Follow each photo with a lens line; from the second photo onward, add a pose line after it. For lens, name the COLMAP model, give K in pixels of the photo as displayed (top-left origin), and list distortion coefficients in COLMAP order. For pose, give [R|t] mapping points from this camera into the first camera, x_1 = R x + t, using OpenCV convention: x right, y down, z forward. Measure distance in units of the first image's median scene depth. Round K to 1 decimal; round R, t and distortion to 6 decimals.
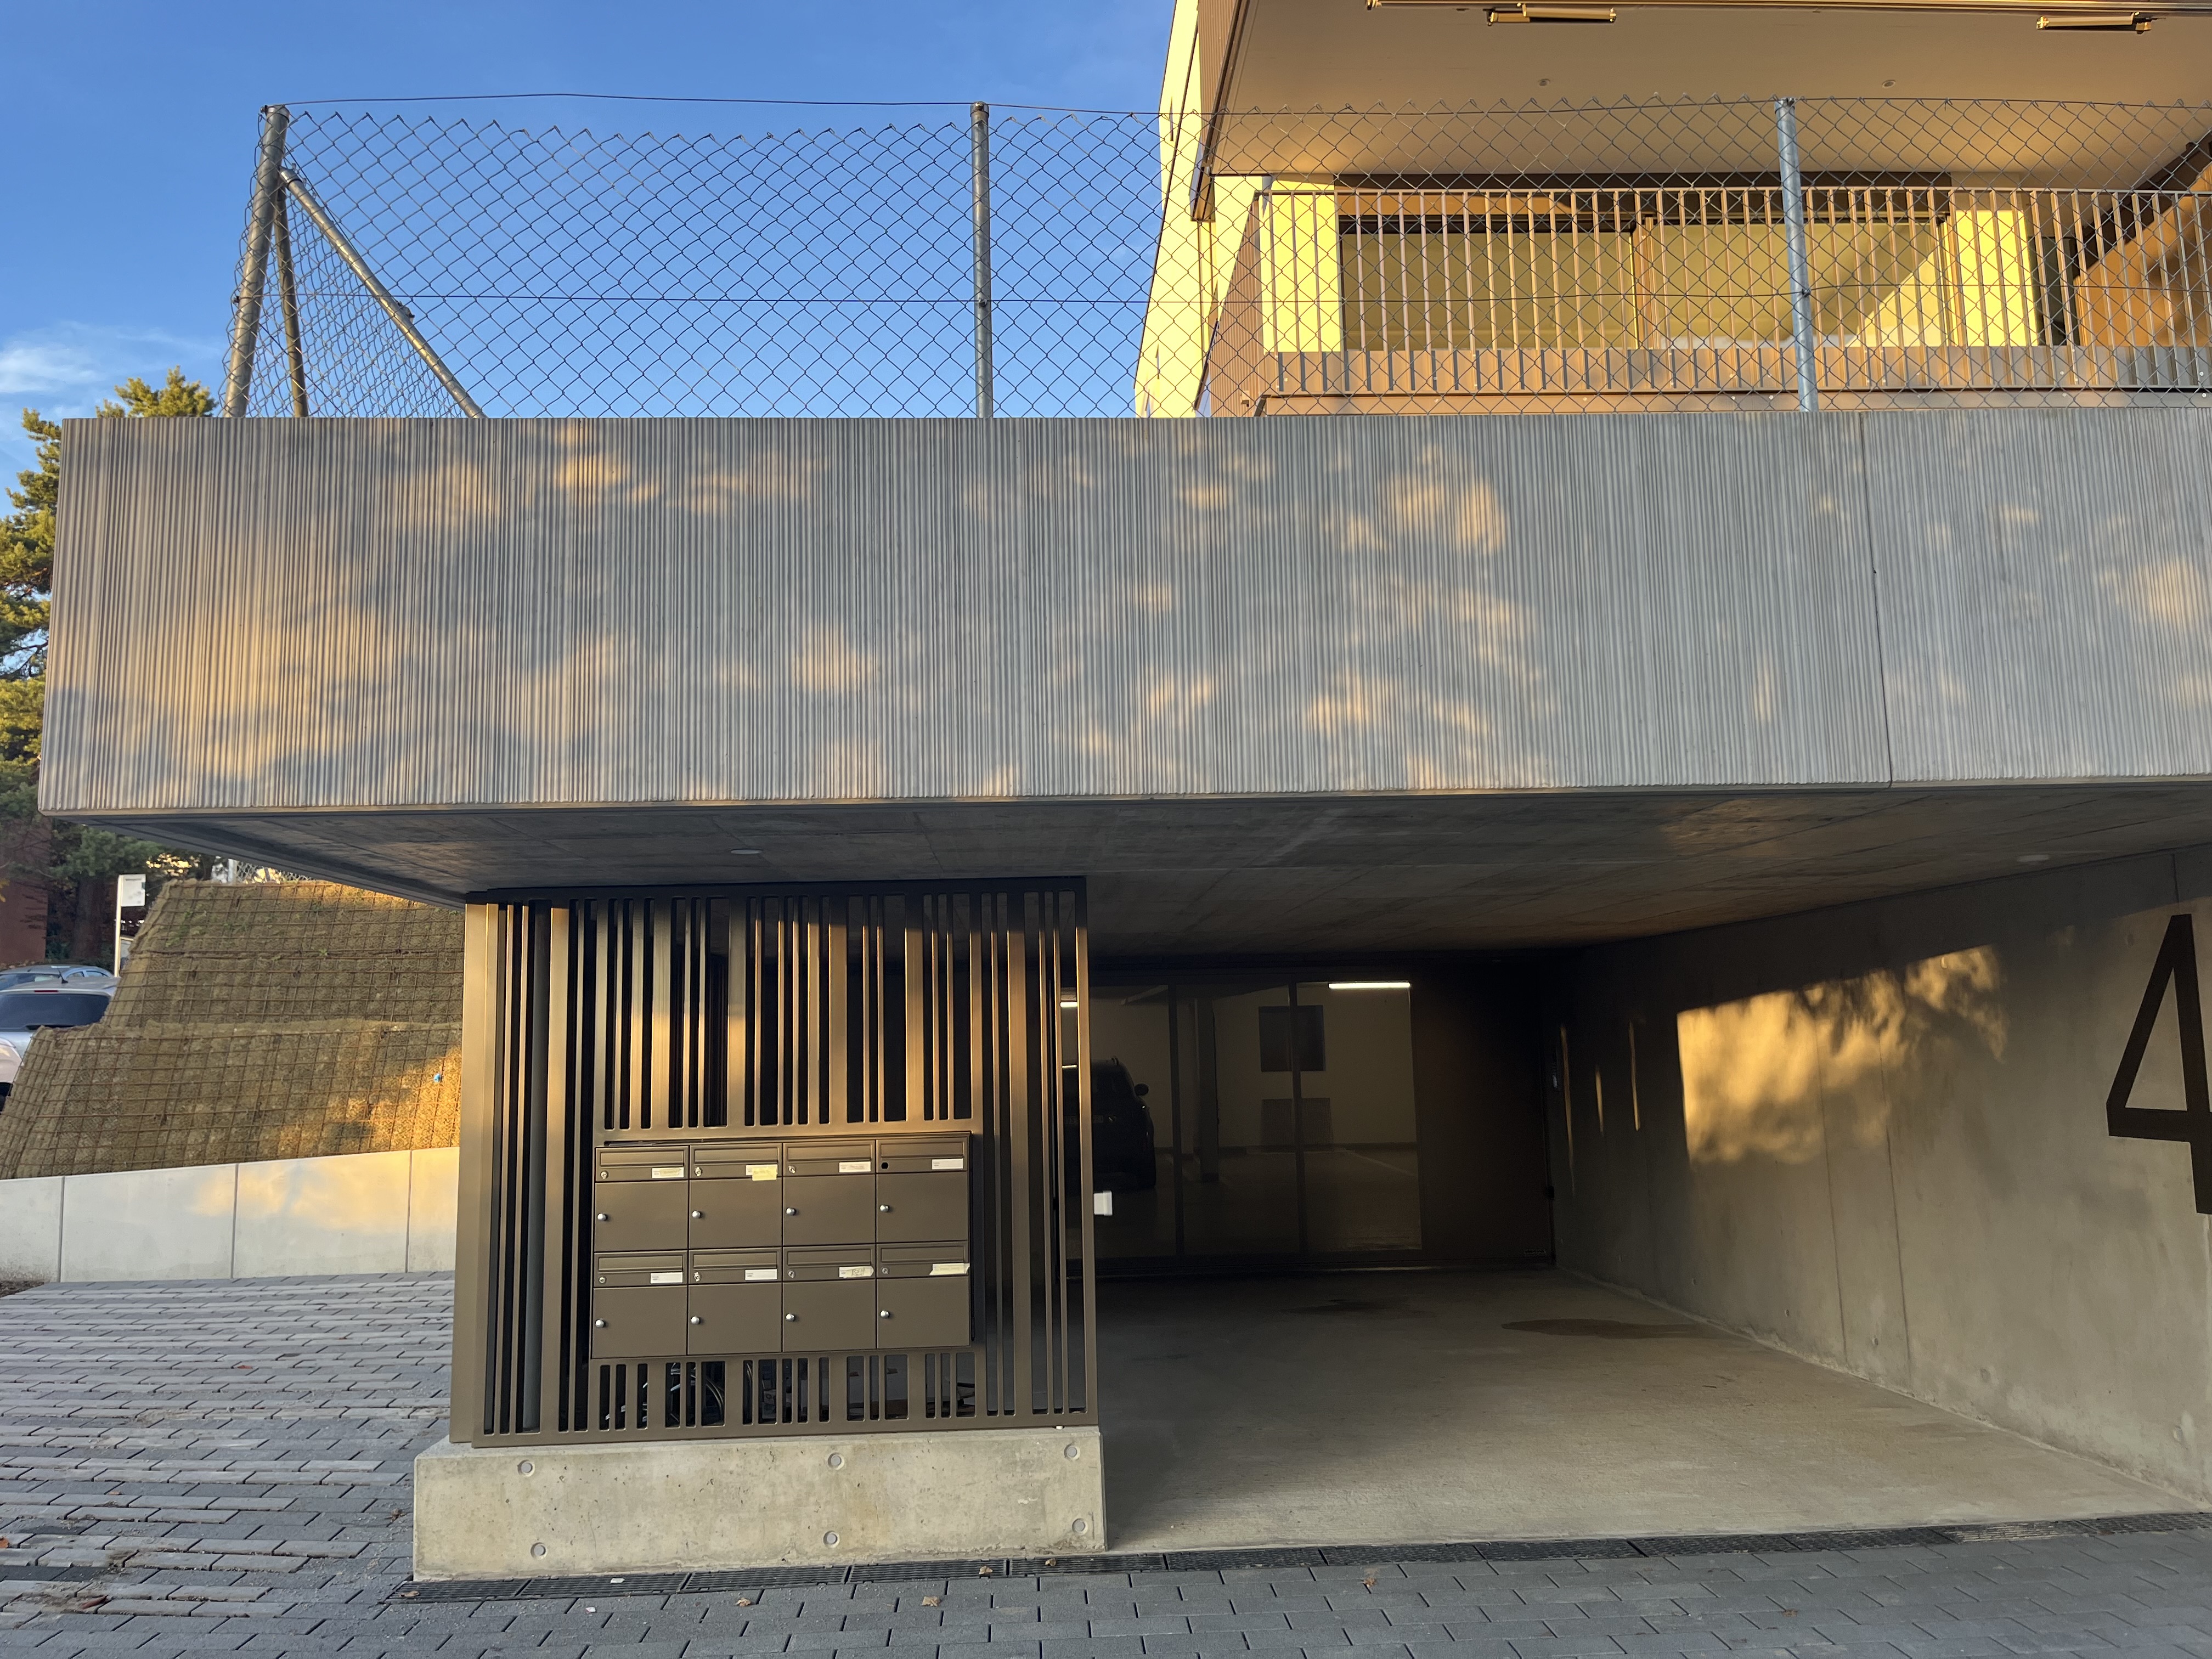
lens RADIAL K [[1709.8, 0, 1102.9], [0, 1709.8, 798.9], [0, 0, 1]] dist [-0.004312, -0.008557]
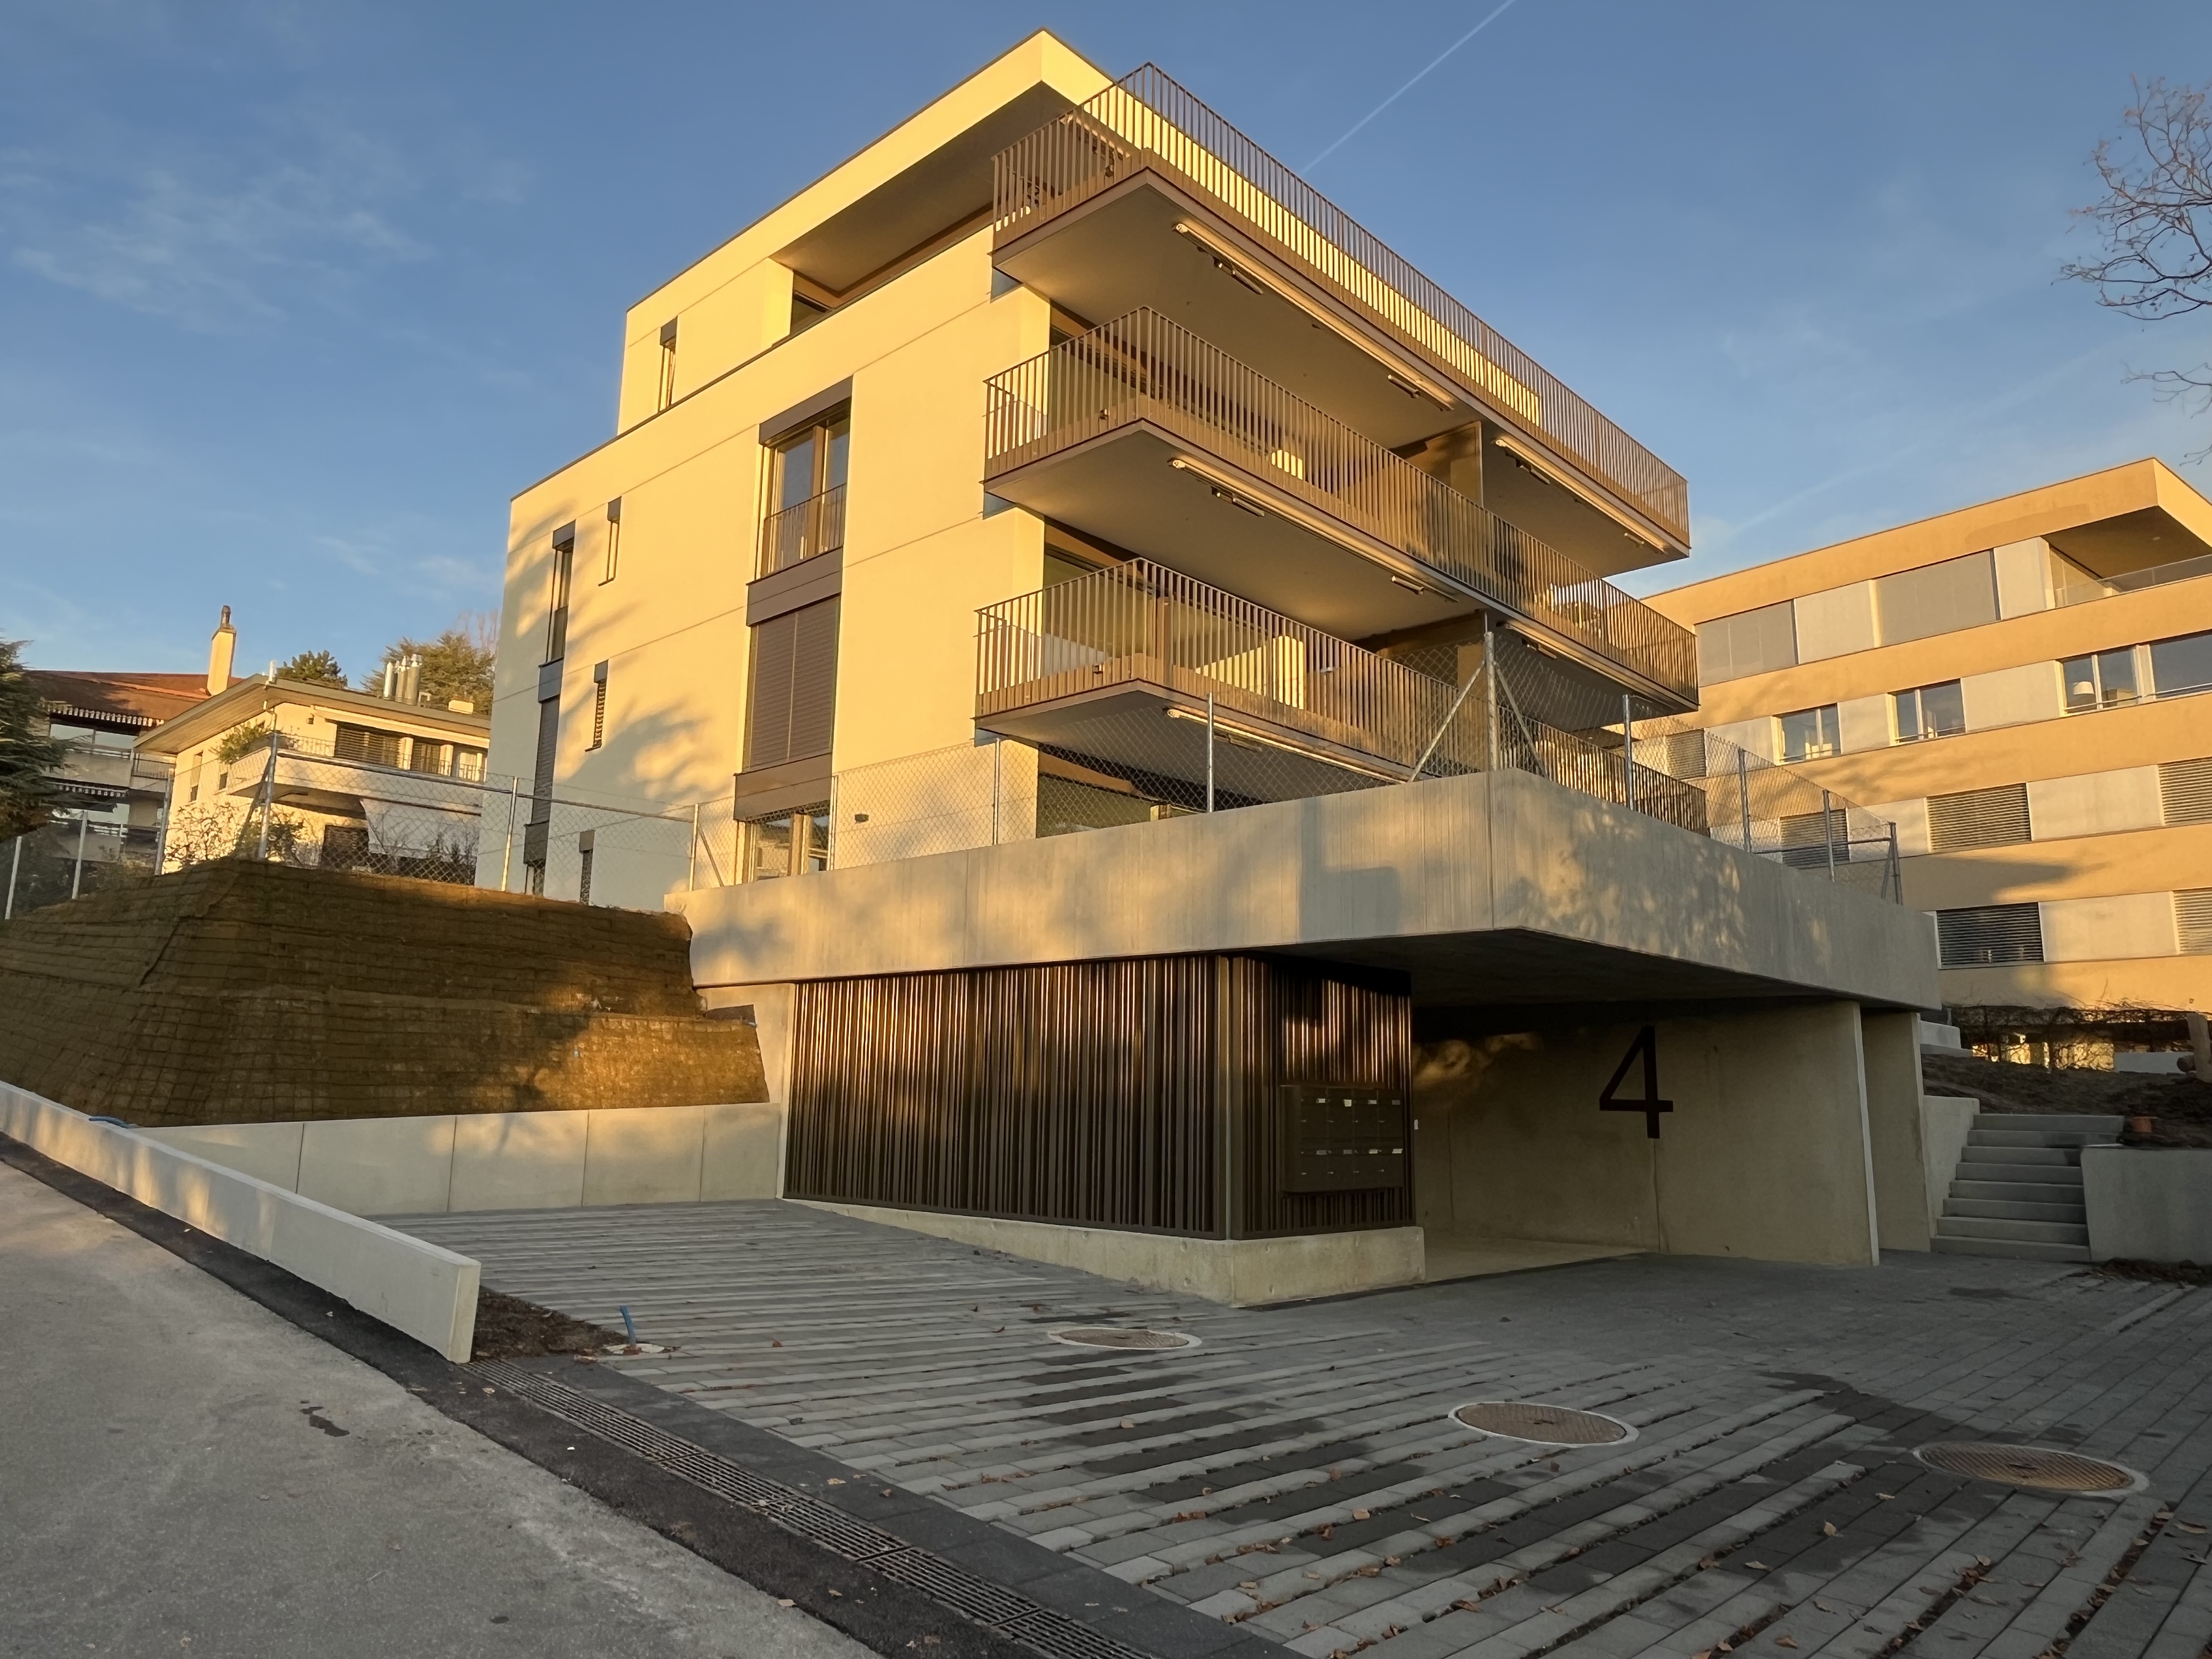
lens RADIAL K [[1442.1, 0, 1106.0], [0, 1442.1, 829.5], [0, 0, 1]] dist [-0.007861, 0.002359]
pose [[0.727106, 0.160282, 0.667553, -0.882929], [-0.132270, 0.986853, -0.092877, 0.050544], [-0.673663, -0.020765, 0.738747, -0.045284]]
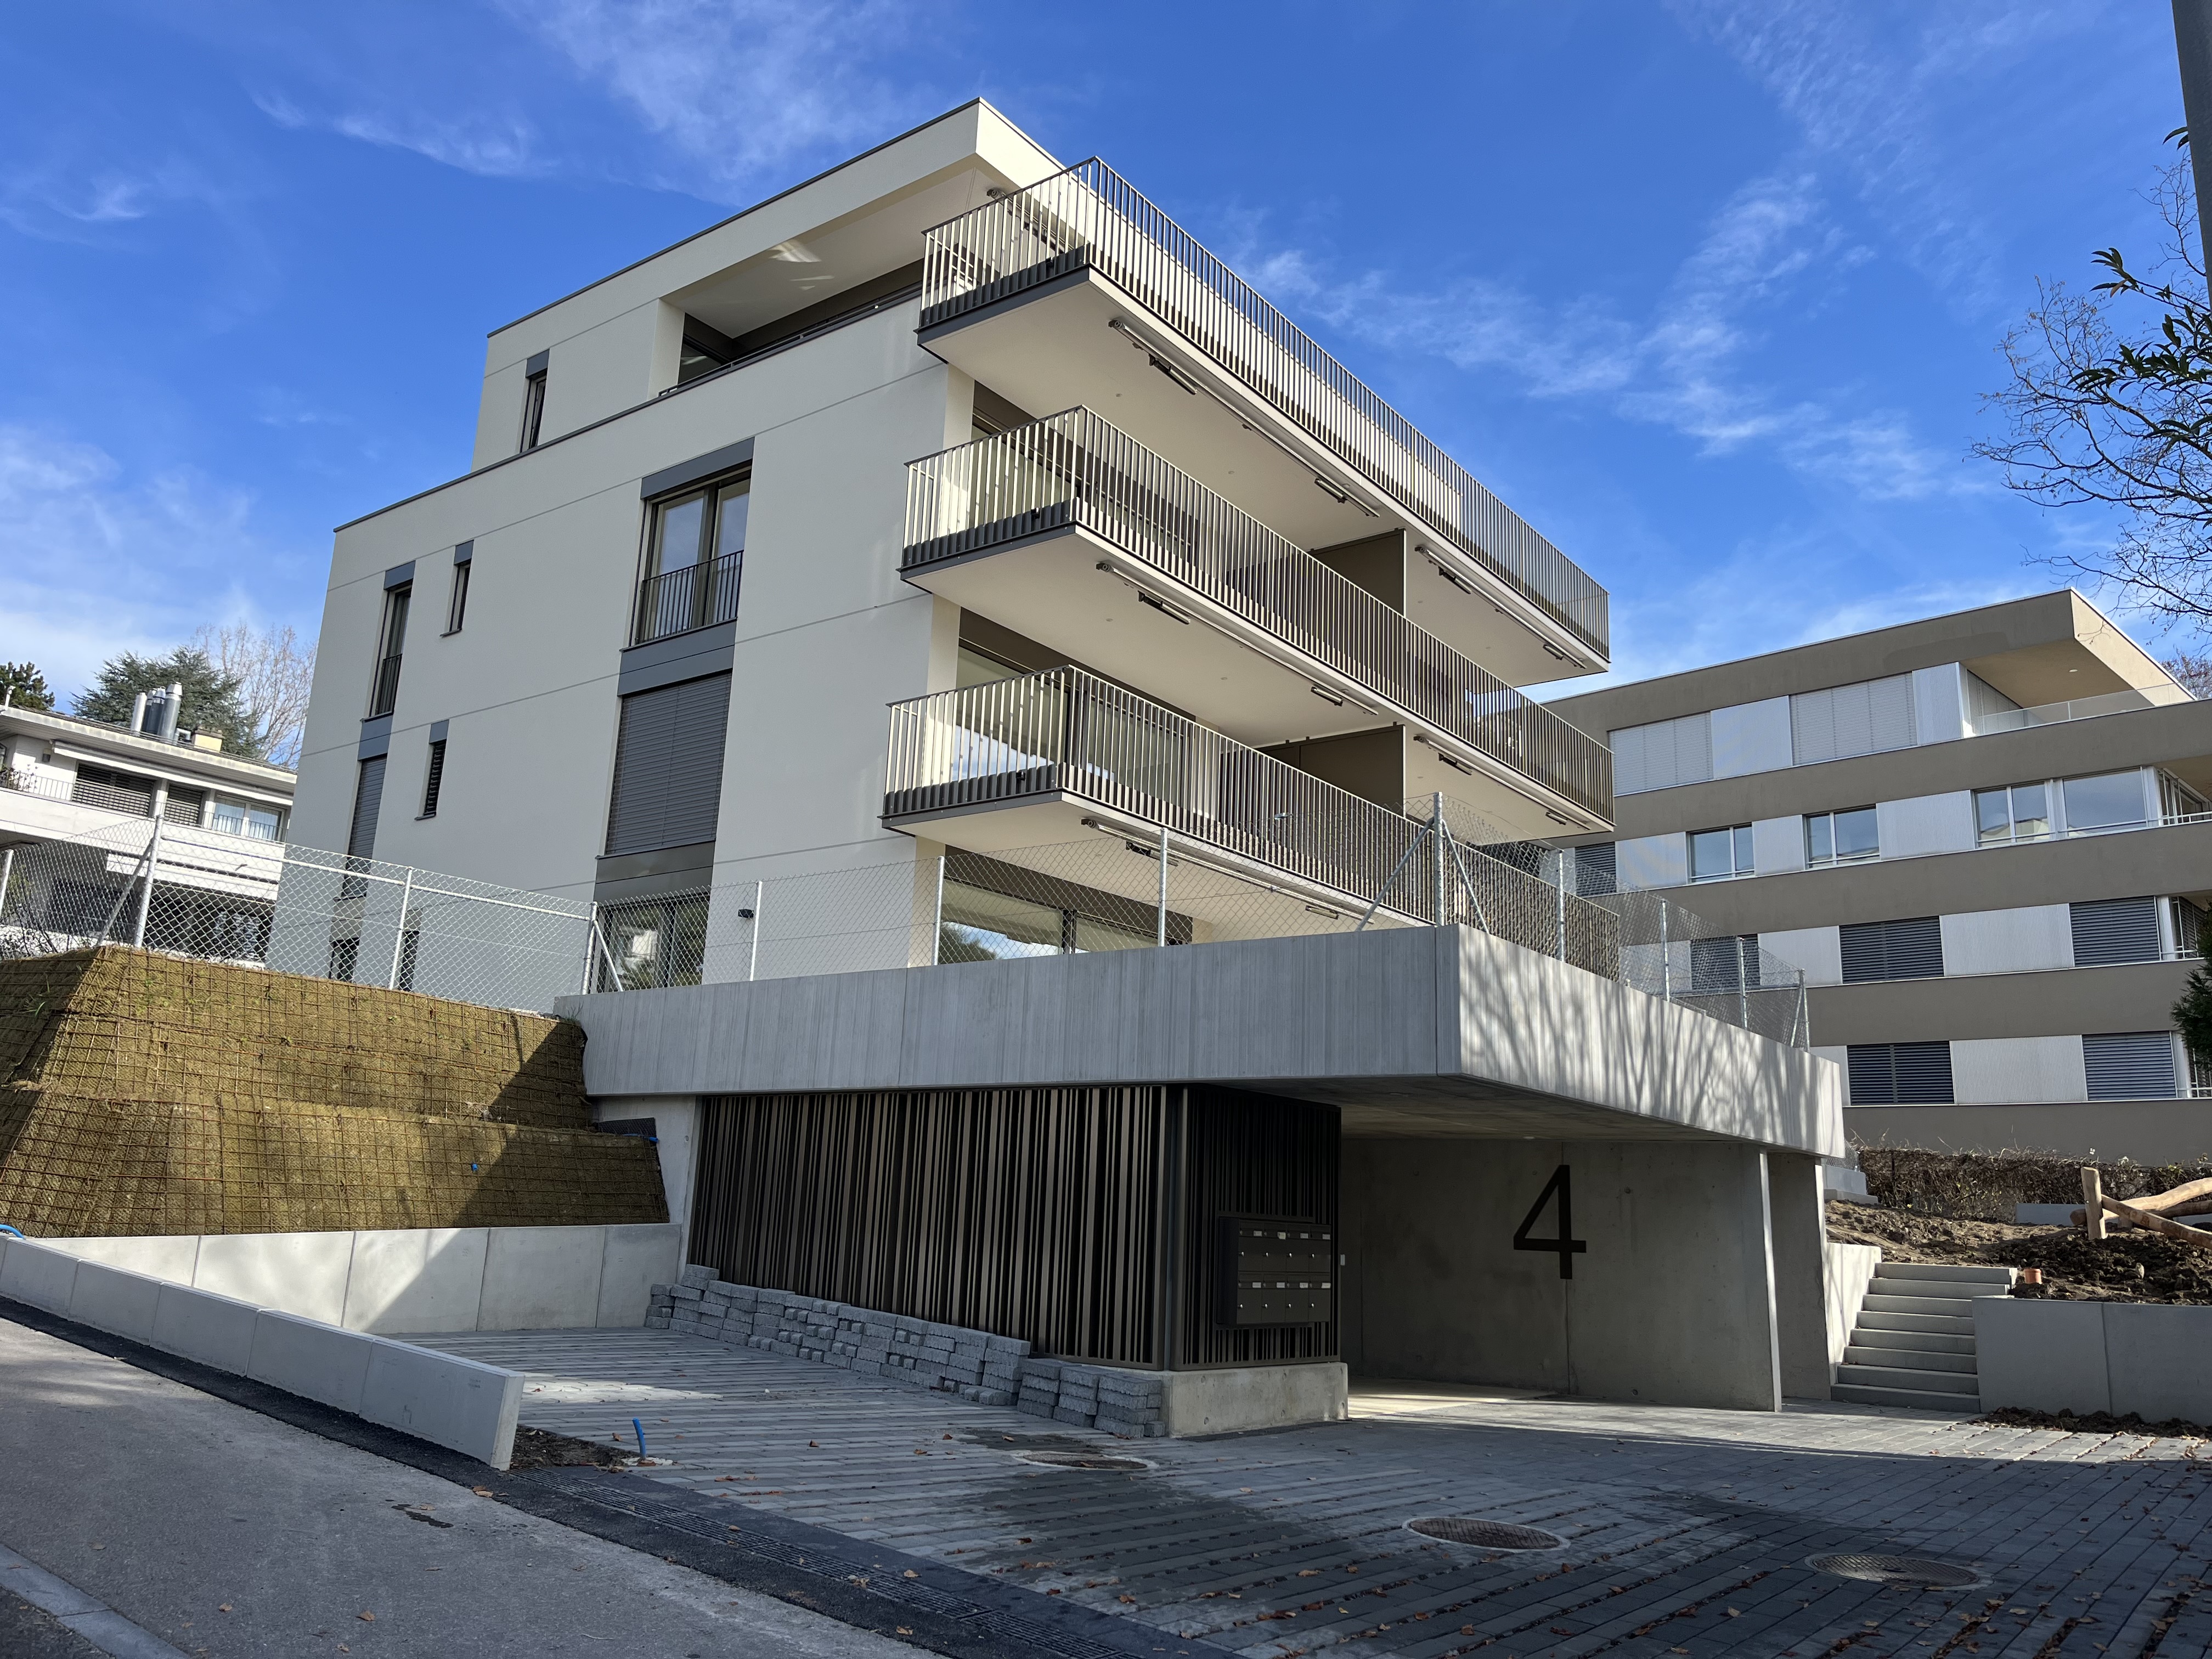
lens RADIAL K [[1696.6, 0, 1106.0], [0, 1696.6, 829.5], [0, 0, 1]] dist [0.044771, -0.061597]
pose [[0.642742, 0.220981, 0.733519, -1.081656], [-0.162776, 0.975024, -0.151105, 0.044876], [-0.748590, -0.022277, 0.662659, -0.116917]]
